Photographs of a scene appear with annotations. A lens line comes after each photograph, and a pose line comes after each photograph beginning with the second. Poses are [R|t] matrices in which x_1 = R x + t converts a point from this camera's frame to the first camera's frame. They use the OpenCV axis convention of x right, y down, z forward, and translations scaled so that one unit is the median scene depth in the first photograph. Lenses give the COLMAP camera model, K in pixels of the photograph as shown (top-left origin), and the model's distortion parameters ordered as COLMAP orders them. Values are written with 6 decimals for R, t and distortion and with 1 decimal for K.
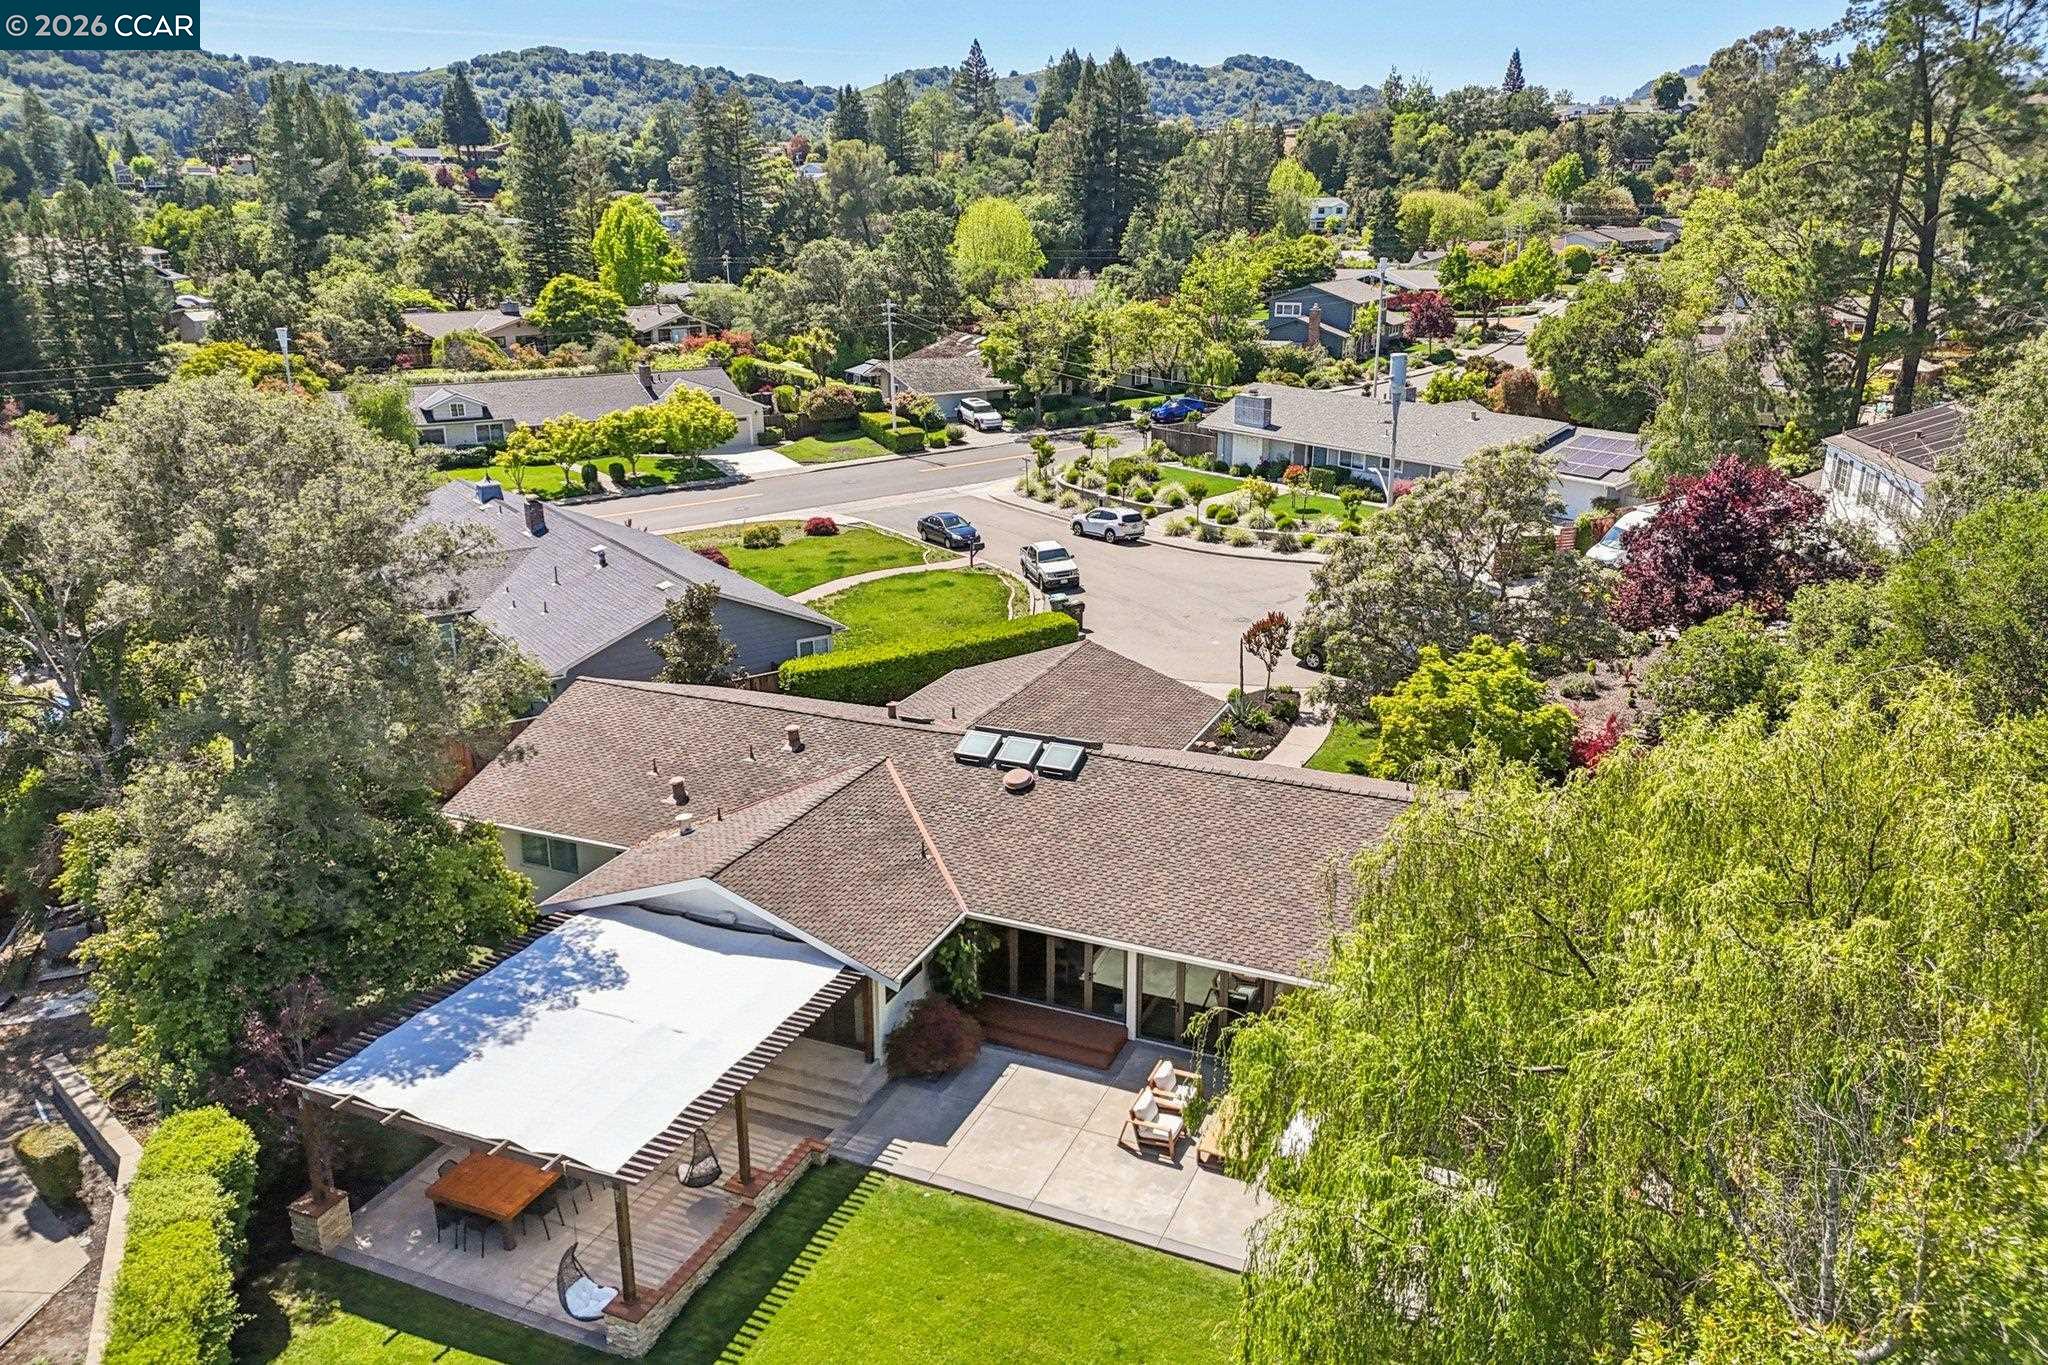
lens RADIAL K [[1529.7, 0, 997.6], [0, 1529.7, 683.5], [0, 0, 1]] dist [0.068512, -0.077624]
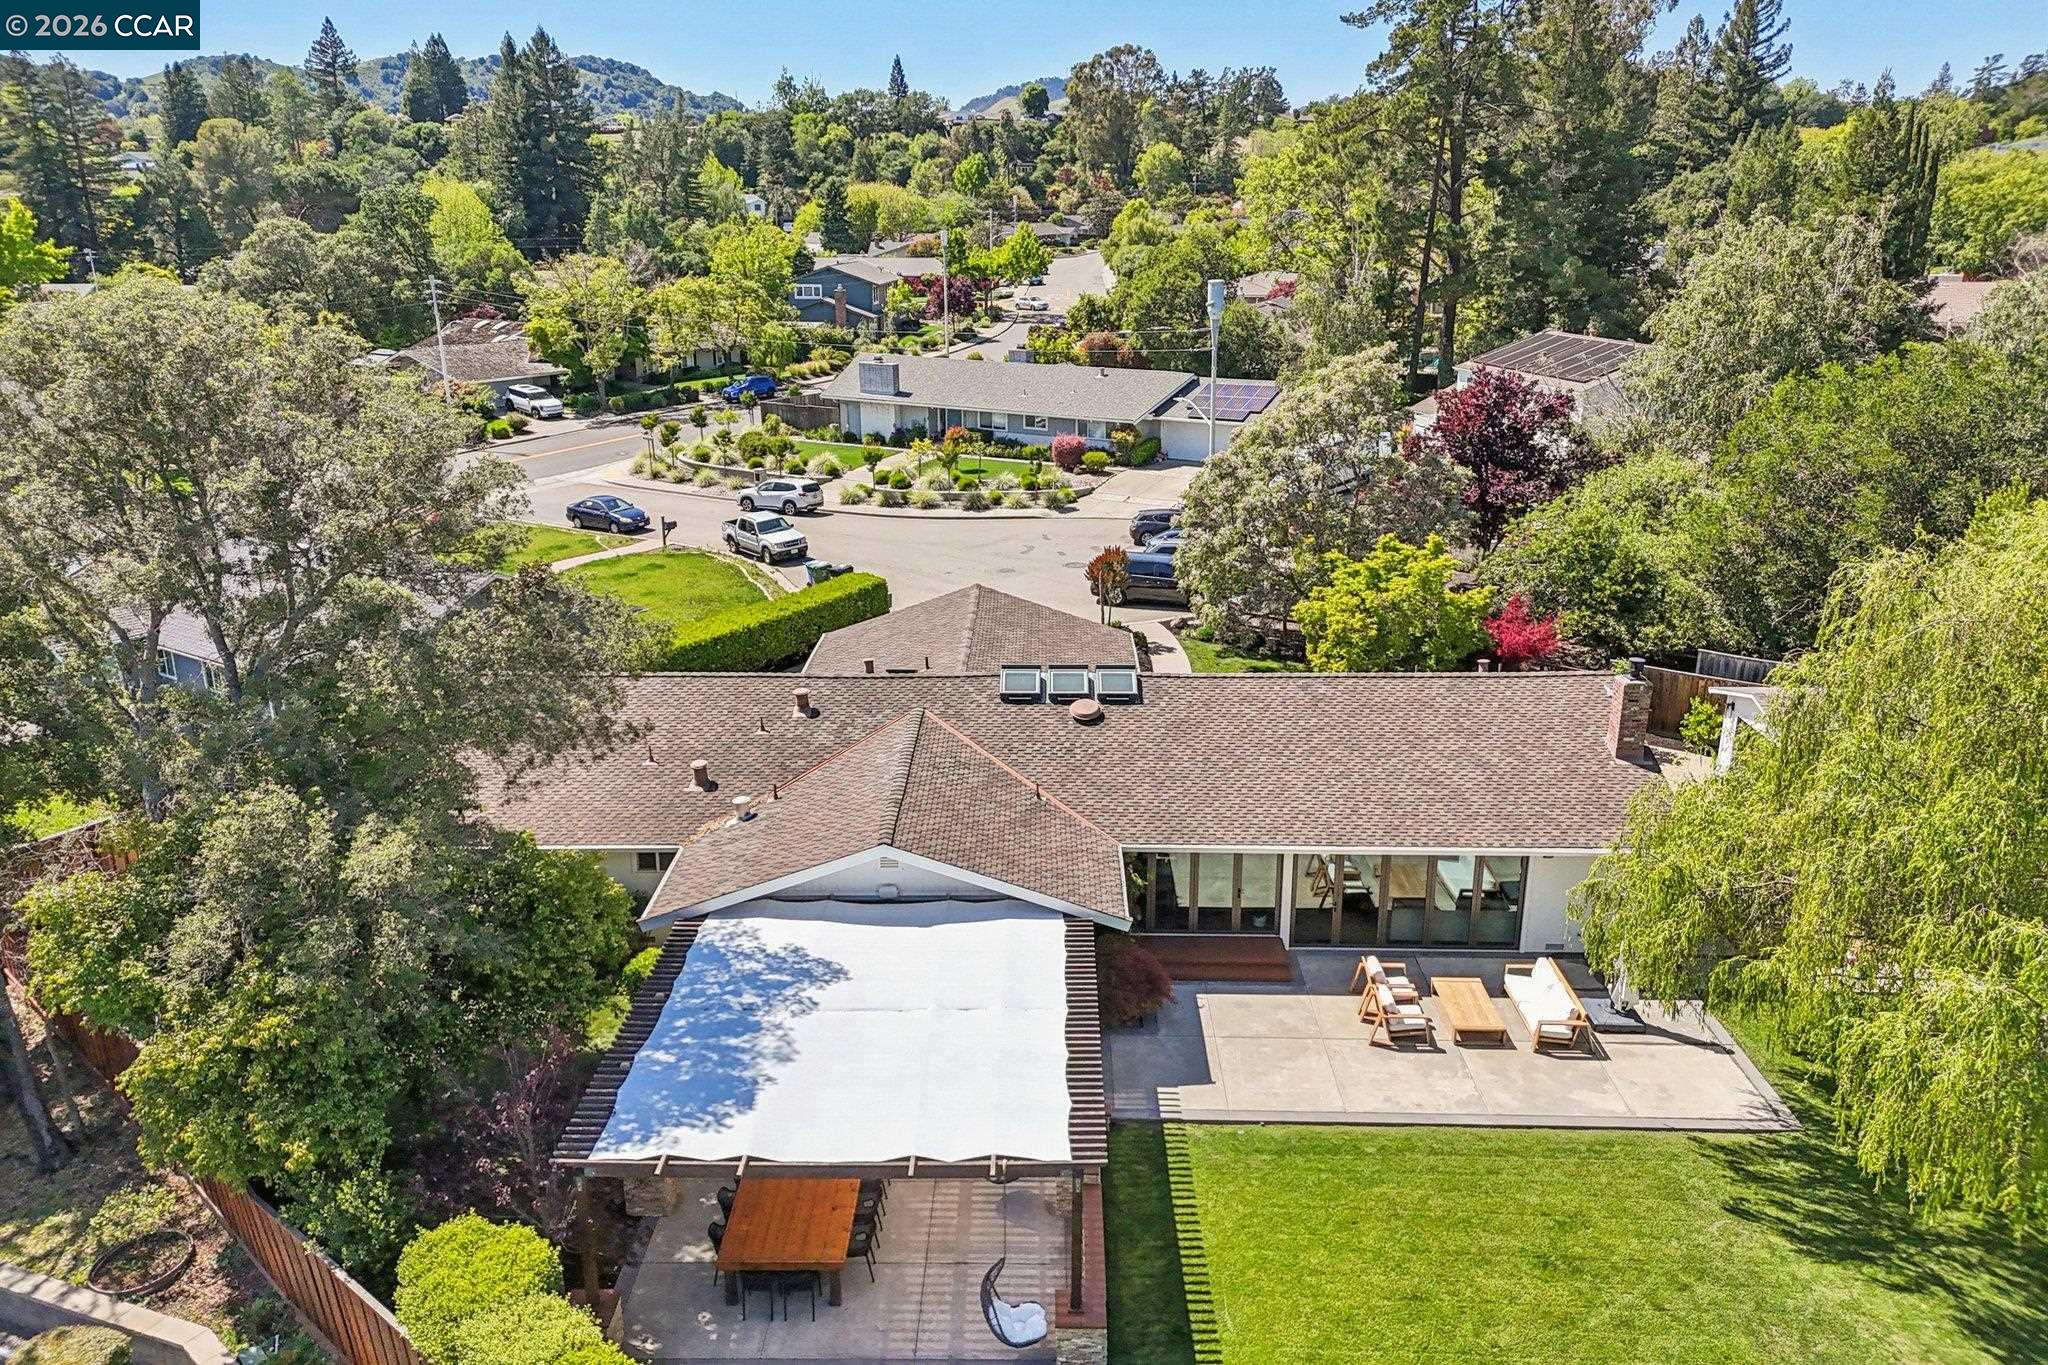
lens RADIAL K [[1529.7, 0, 997.6], [0, 1529.7, 683.5], [0, 0, 1]] dist [0.068512, -0.077624]
pose [[0.921003, -0.112997, 0.372807, -0.120286], [0.114733, 0.993240, 0.017607, 0.007319], [-0.372277, 0.026557, 0.927742, 0.045146]]
